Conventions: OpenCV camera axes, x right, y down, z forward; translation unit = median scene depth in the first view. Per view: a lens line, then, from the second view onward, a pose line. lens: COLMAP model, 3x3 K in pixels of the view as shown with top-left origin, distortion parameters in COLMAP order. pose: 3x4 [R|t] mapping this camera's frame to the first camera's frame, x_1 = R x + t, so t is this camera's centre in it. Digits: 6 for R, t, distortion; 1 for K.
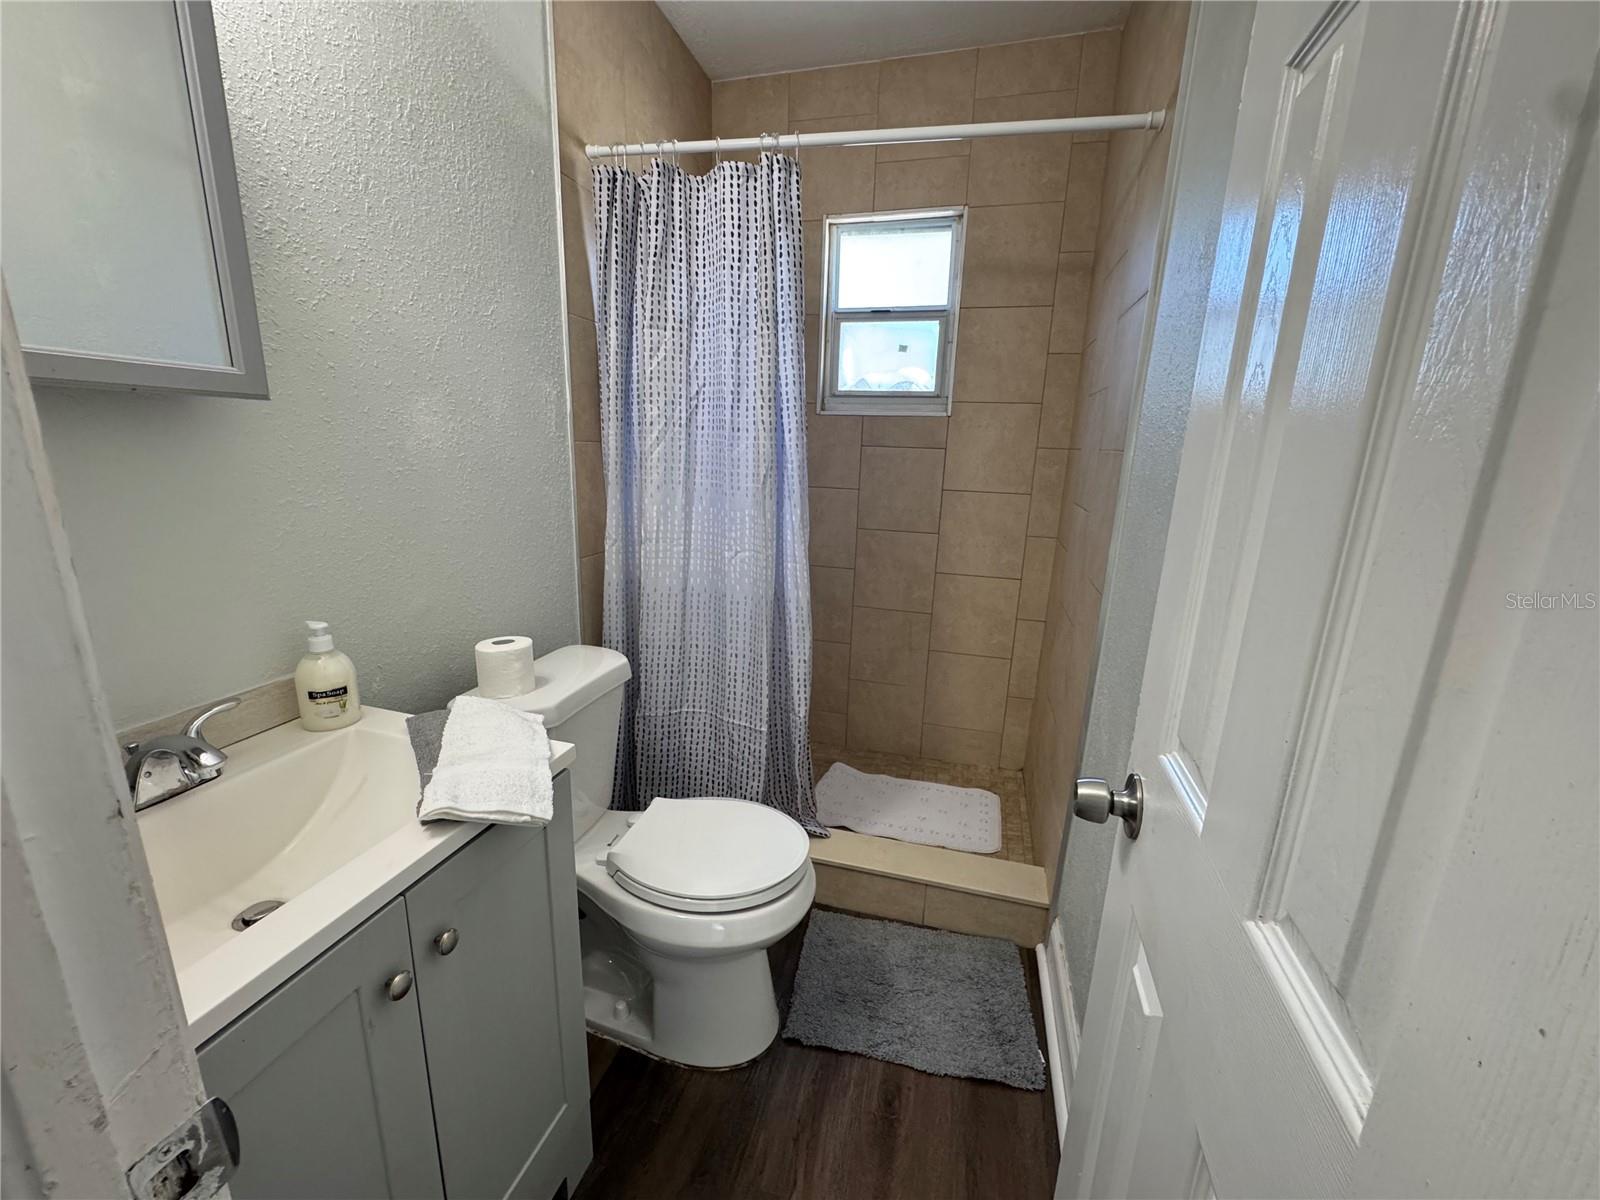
lens RADIAL K [[638.5, 0, 800.0], [0, 638.5, 600.0], [0, 0, 1]] dist [0.000509, 0.000012]
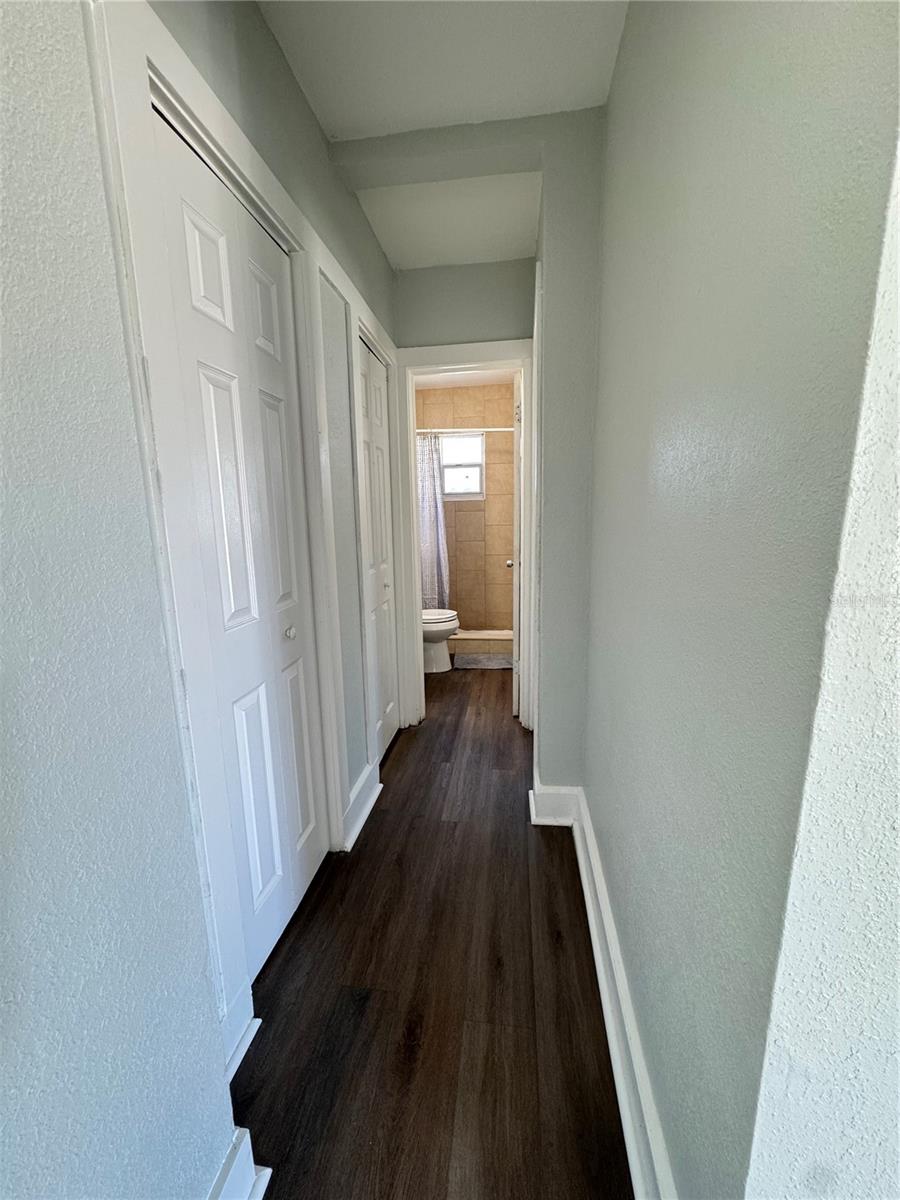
lens RADIAL K [[478.8, 0, 450.0], [0, 478.8, 600.0], [0, 0, 1]] dist [0.000509, 0.000012]
pose [[0.989989, -0.070078, 0.122519, -0.307134], [0.077790, 0.995203, -0.059335, 0.389186], [-0.117773, 0.068272, 0.990691, -1.528873]]
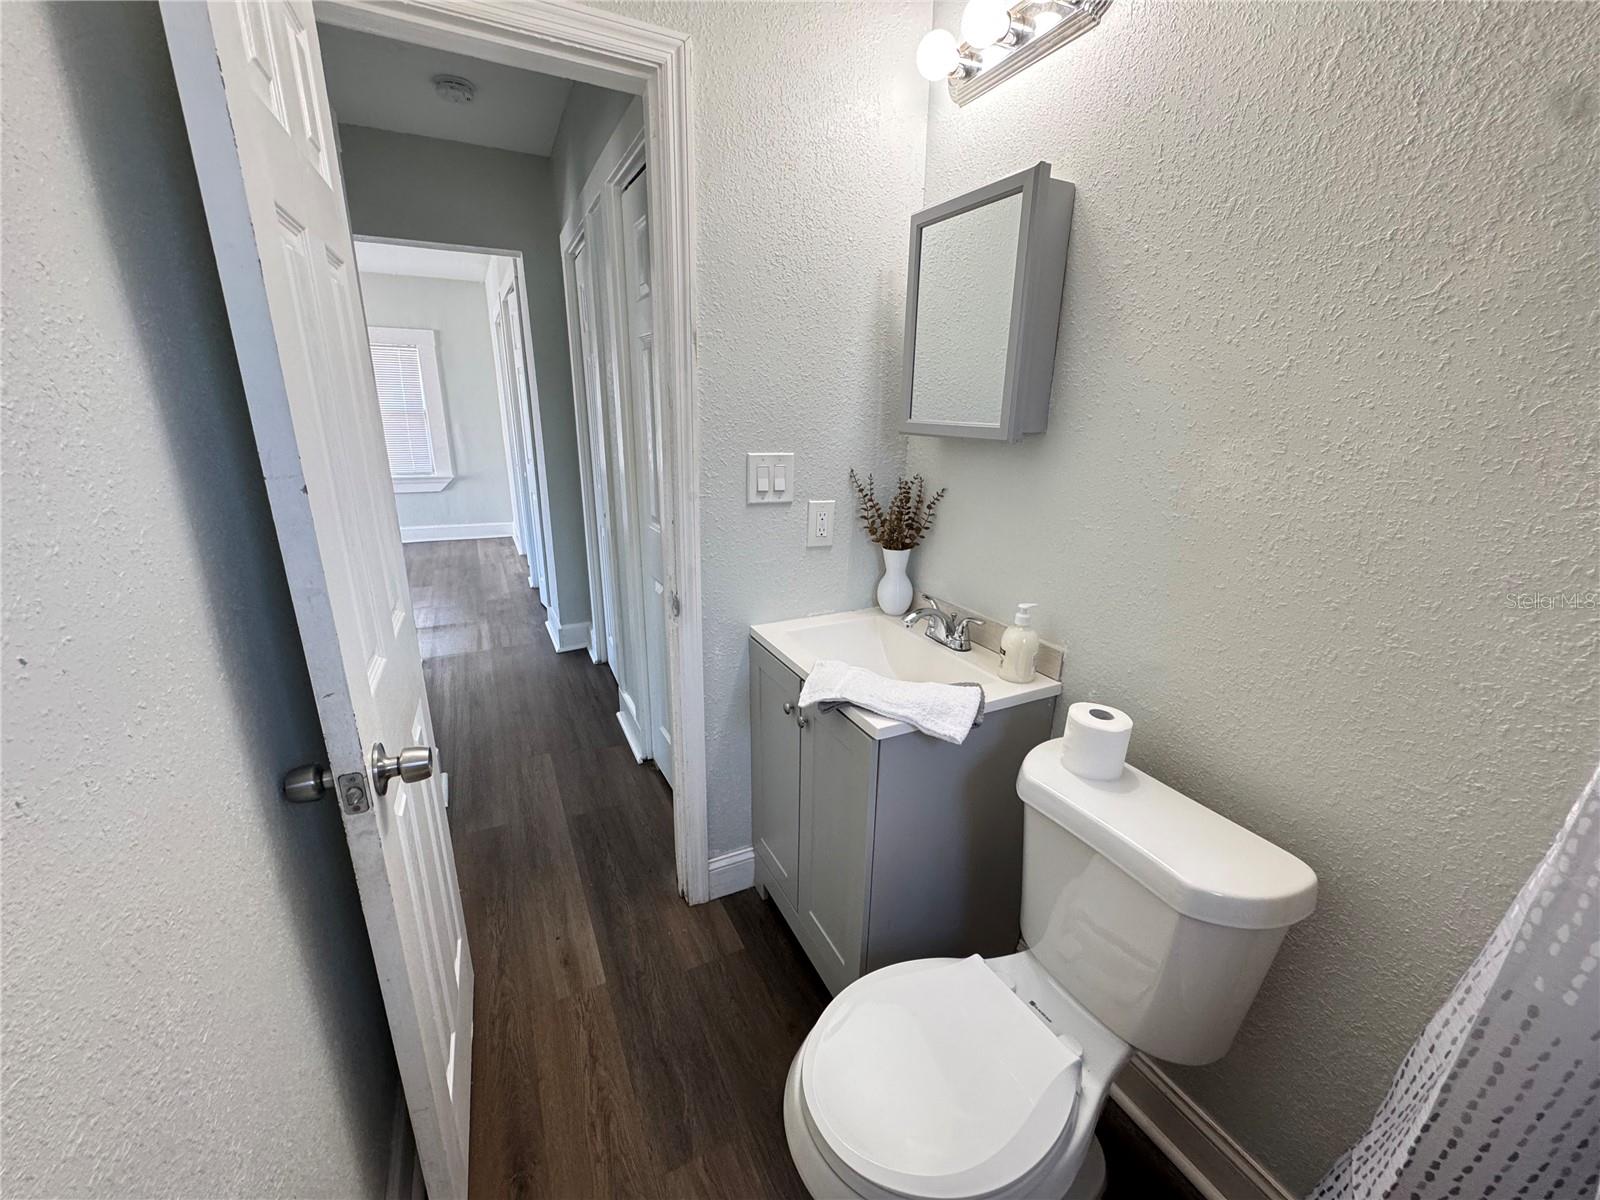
lens RADIAL K [[638.5, 0, 800.0], [0, 638.5, 600.0], [0, 0, 1]] dist [0.000509, 0.000012]
pose [[-0.742683, 0.158512, -0.650613, 0.299908], [-0.200160, 0.874615, 0.441571, -0.296191], [0.639029, 0.458174, -0.617833, 0.953752]]
